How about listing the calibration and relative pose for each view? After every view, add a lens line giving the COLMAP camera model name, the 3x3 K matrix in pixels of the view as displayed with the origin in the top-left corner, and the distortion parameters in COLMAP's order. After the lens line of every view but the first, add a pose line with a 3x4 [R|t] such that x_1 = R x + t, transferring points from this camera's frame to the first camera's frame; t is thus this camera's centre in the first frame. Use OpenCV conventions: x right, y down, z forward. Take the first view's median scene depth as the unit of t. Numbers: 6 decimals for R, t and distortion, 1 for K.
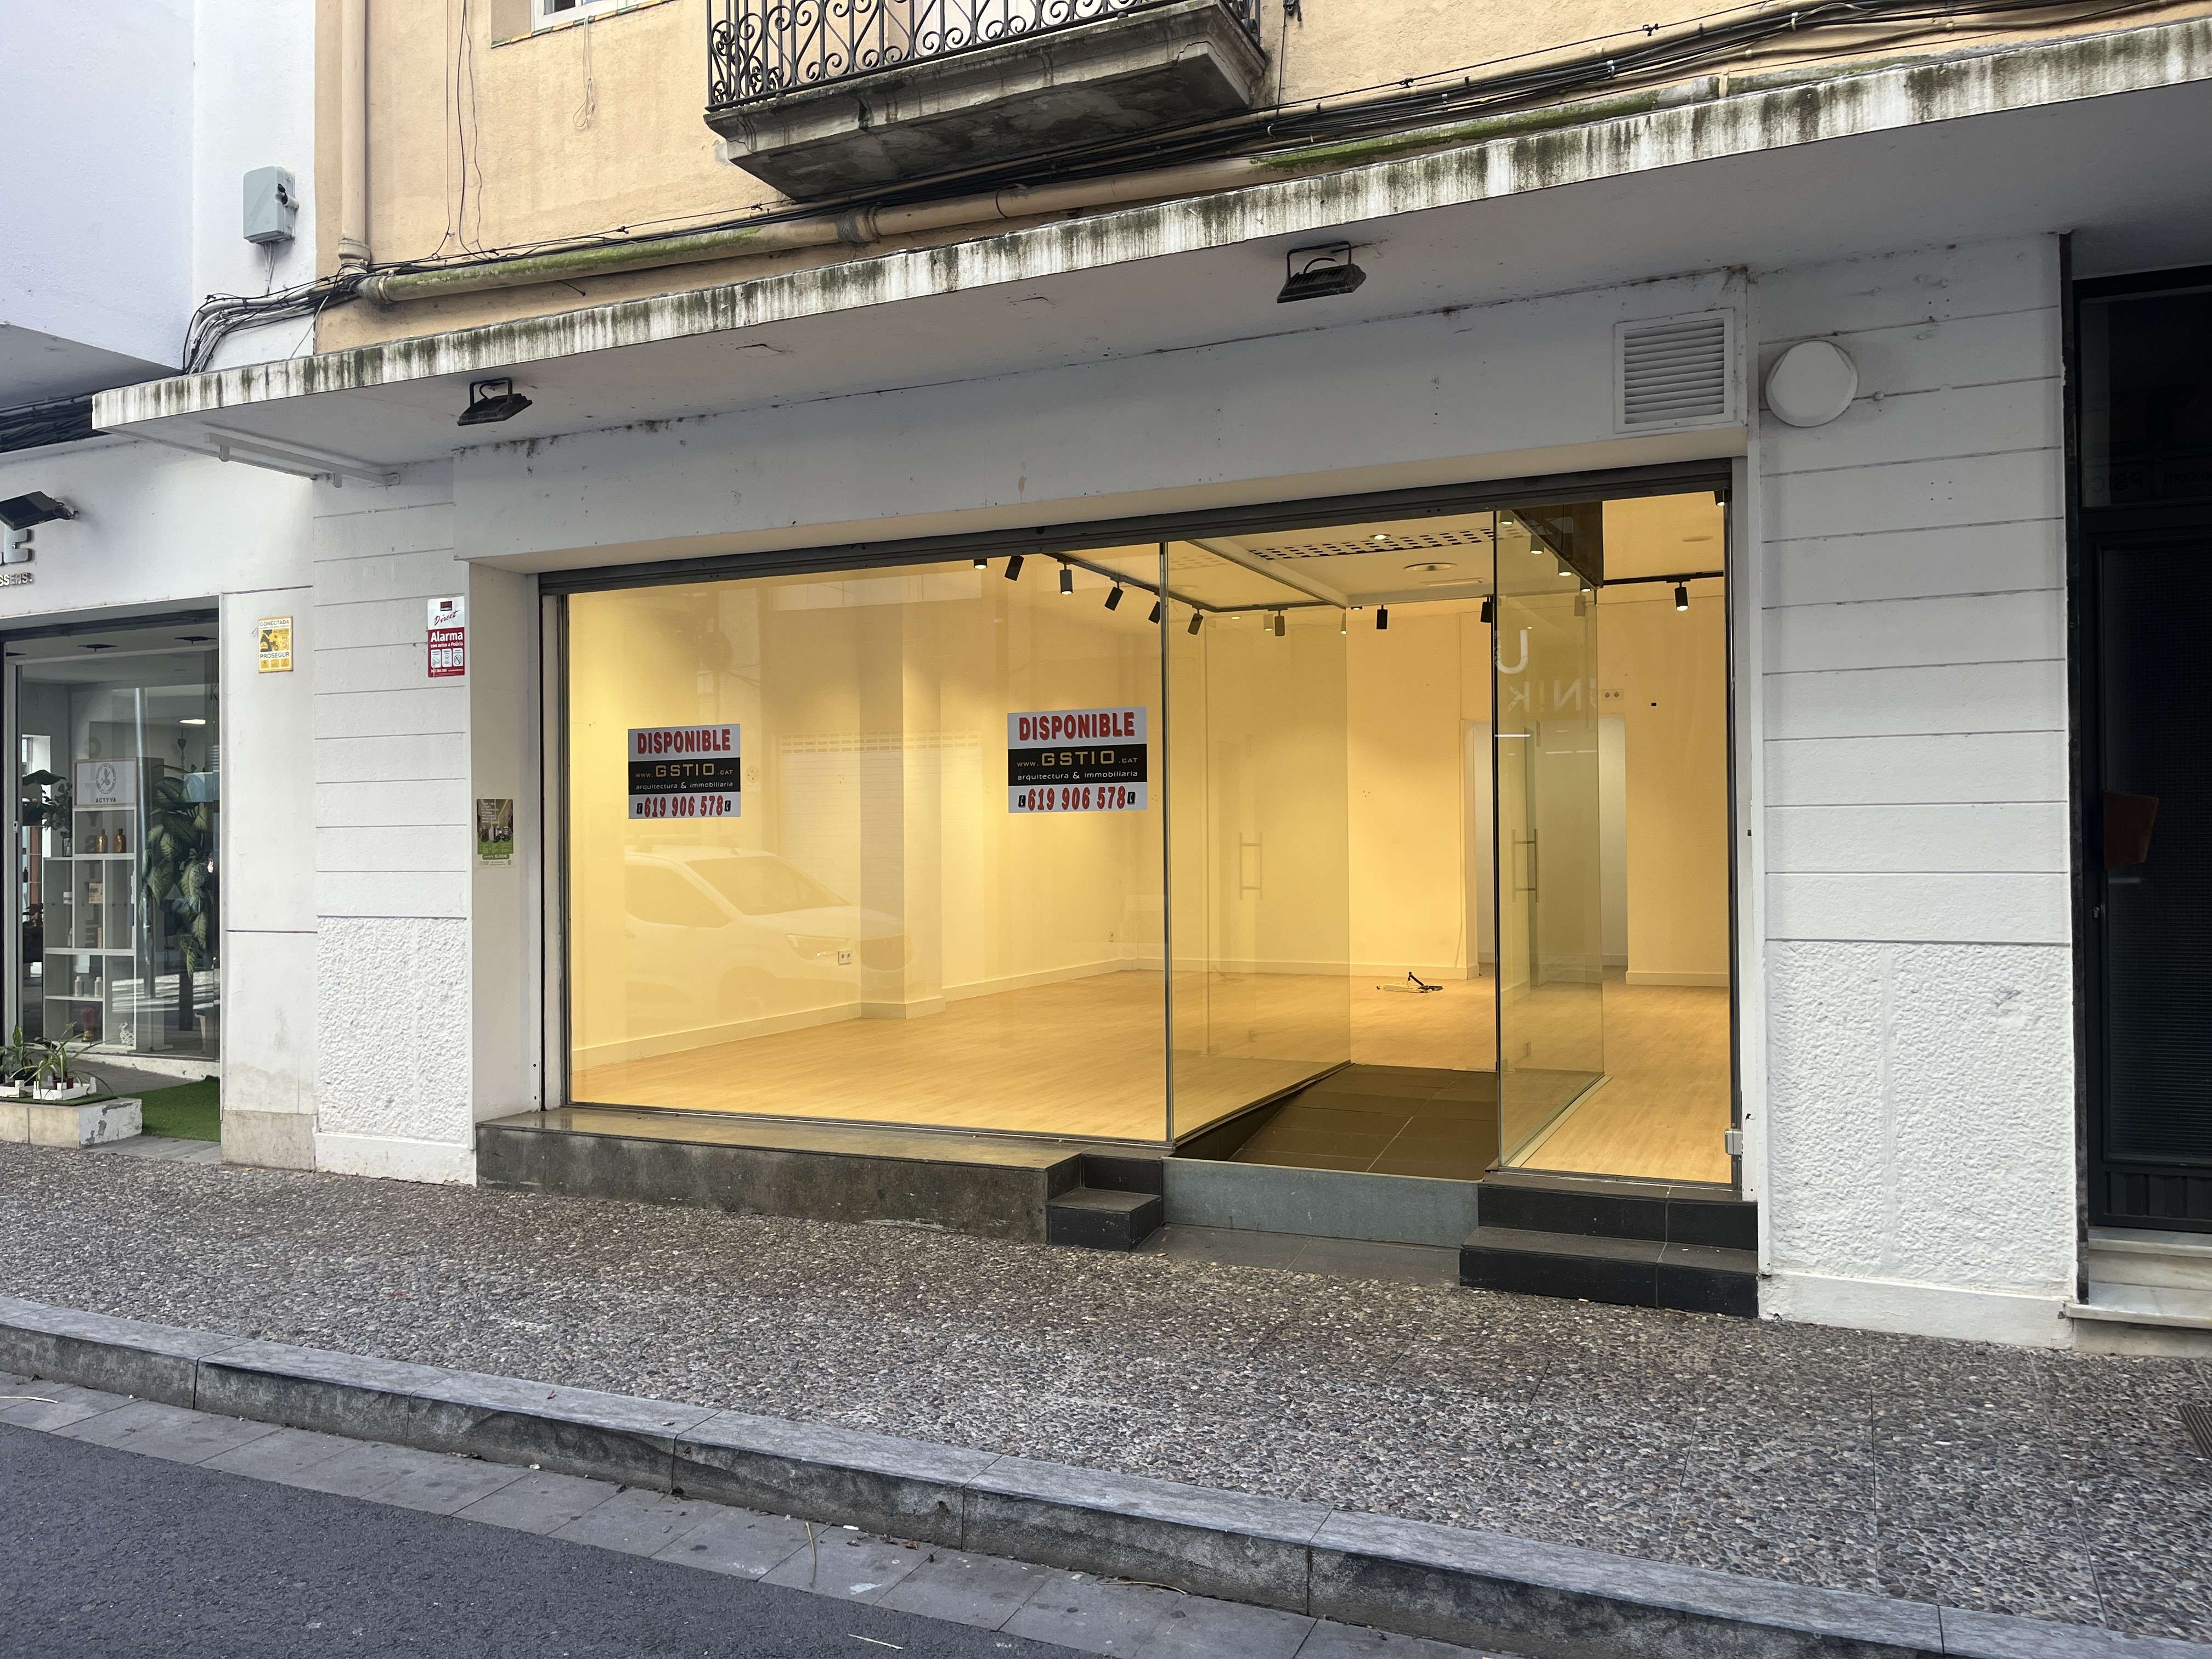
lens RADIAL K [[1668.4, 0, 1096.5], [0, 1668.4, 827.1], [0, 0, 1]] dist [0.077008, -0.100329]
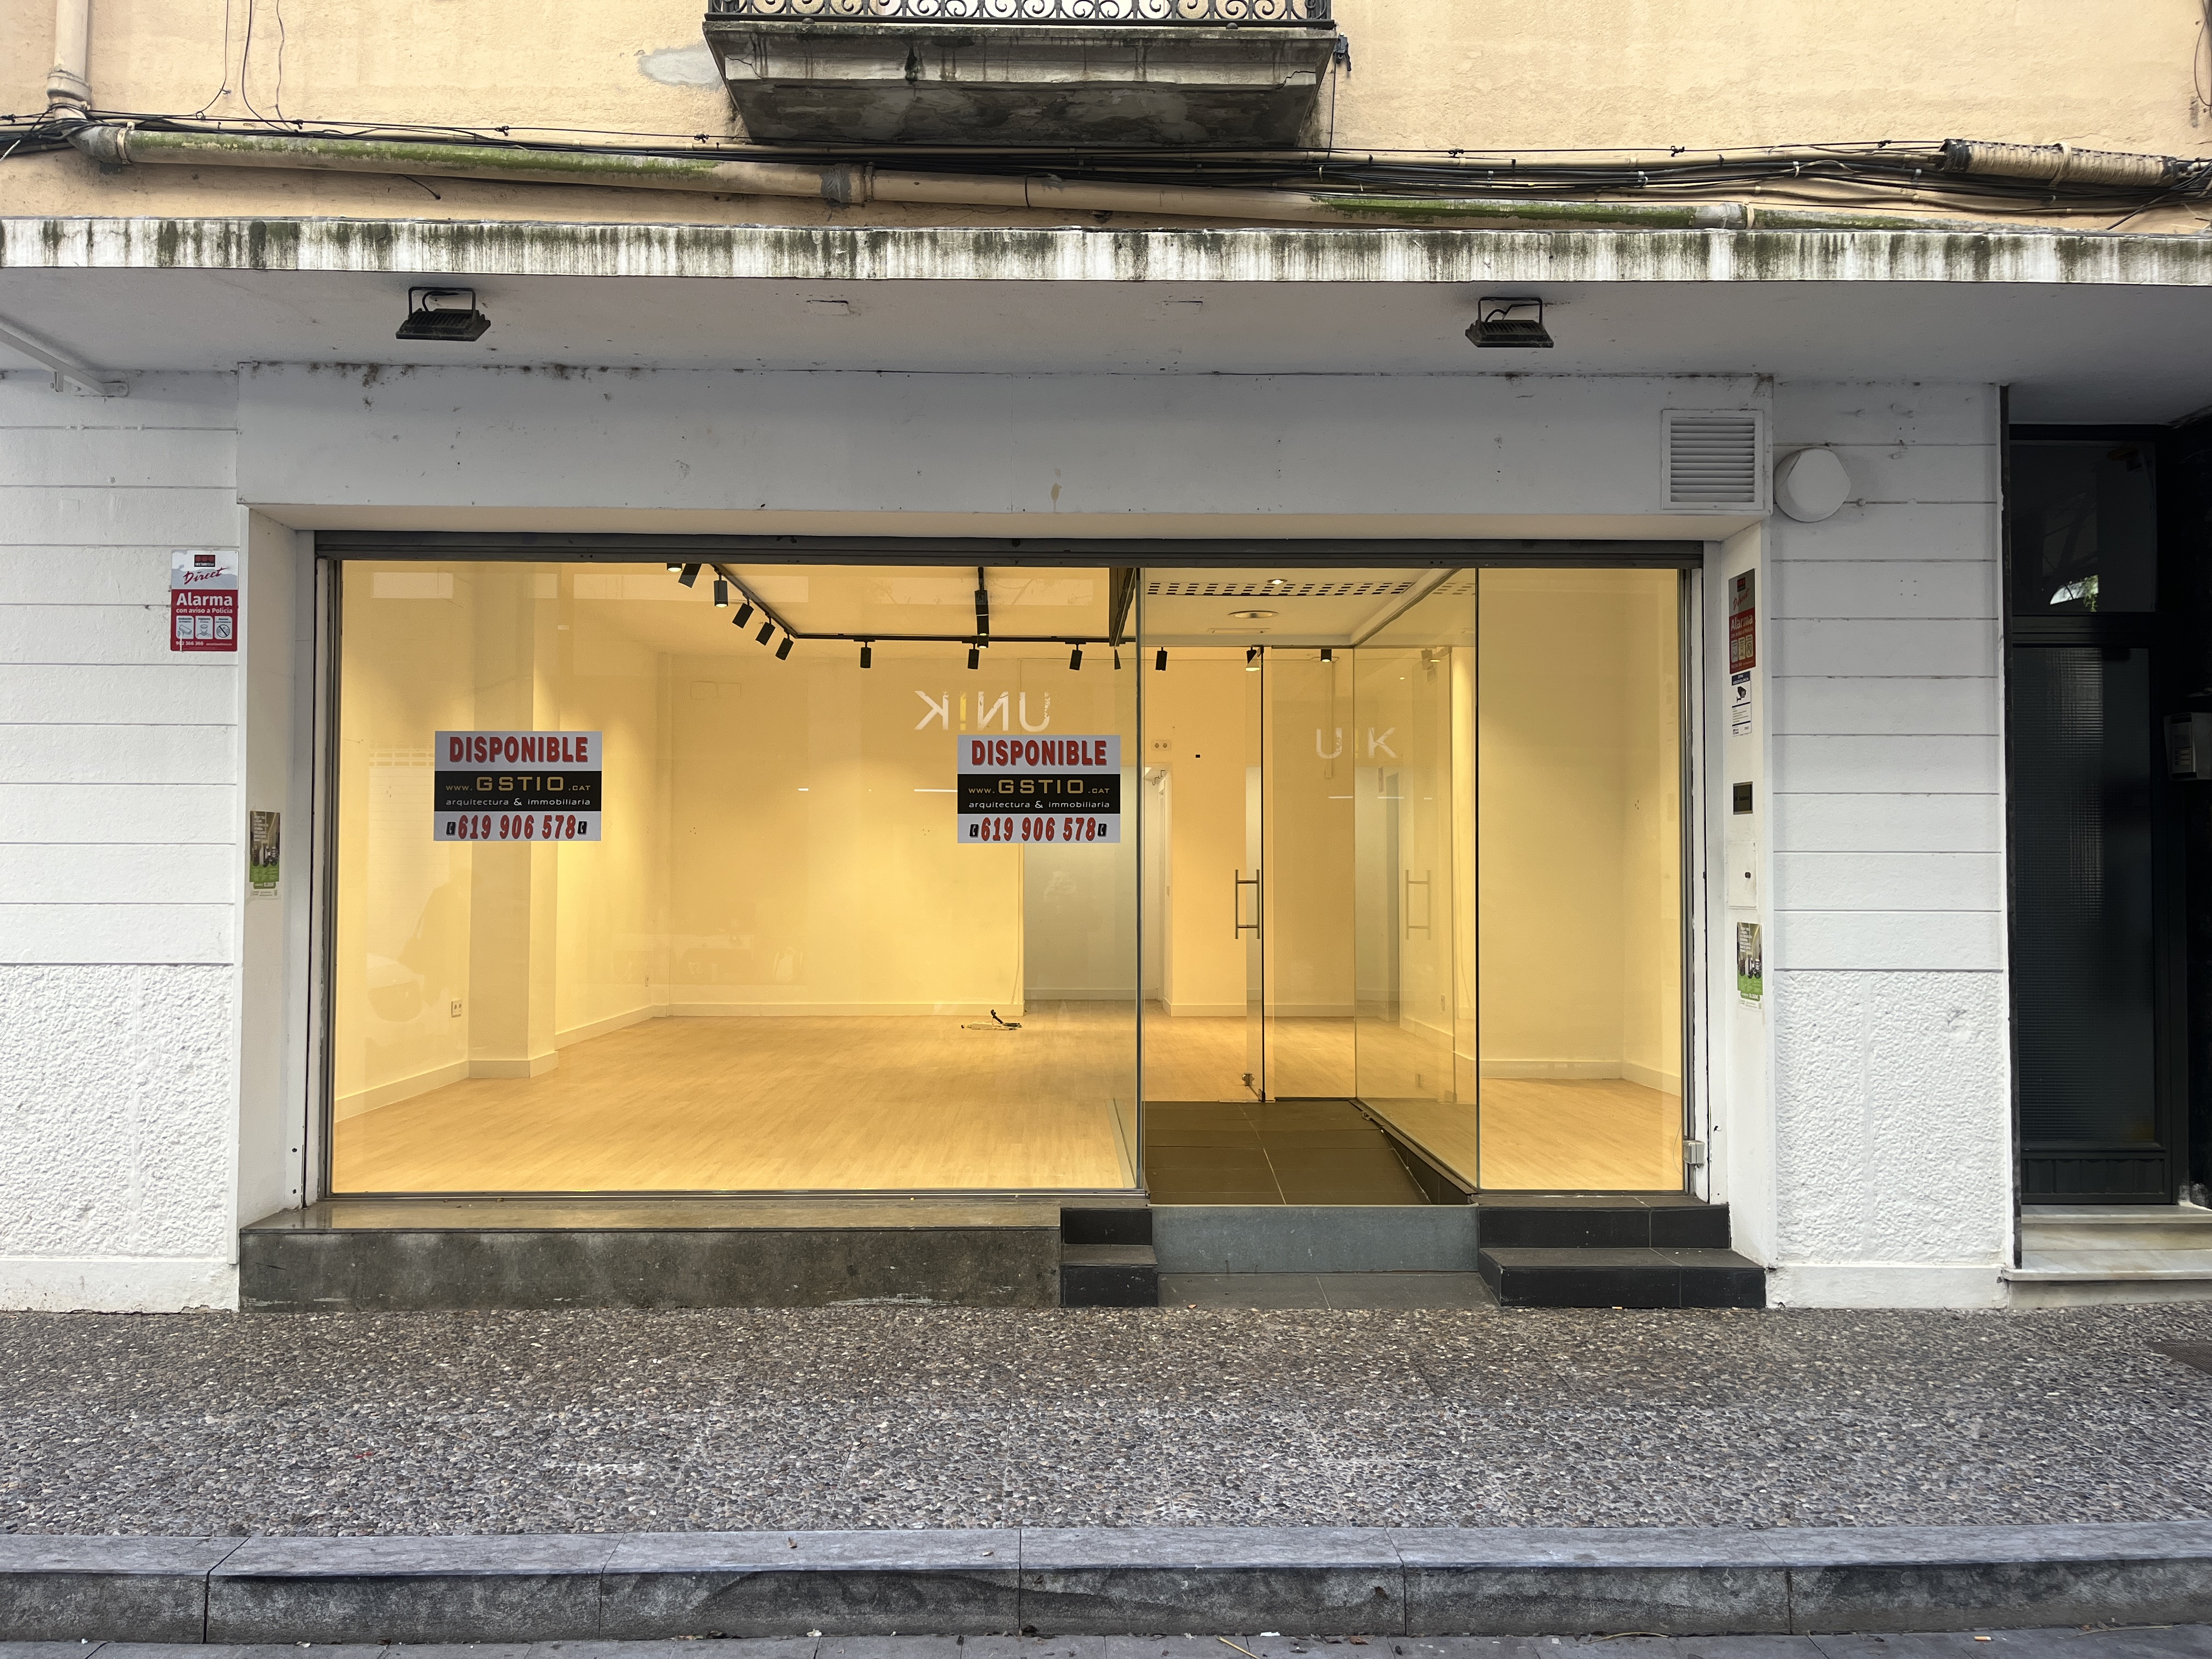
lens RADIAL K [[1663.4, 0, 1099.7], [0, 1663.4, 832.7], [0, 0, 1]] dist [0.083195, -0.111500]
pose [[0.901445, 0.024316, 0.432211, -0.443709], [-0.015099, 0.999580, -0.024743, 0.008667], [-0.432631, 0.015779, 0.901433, 0.158338]]
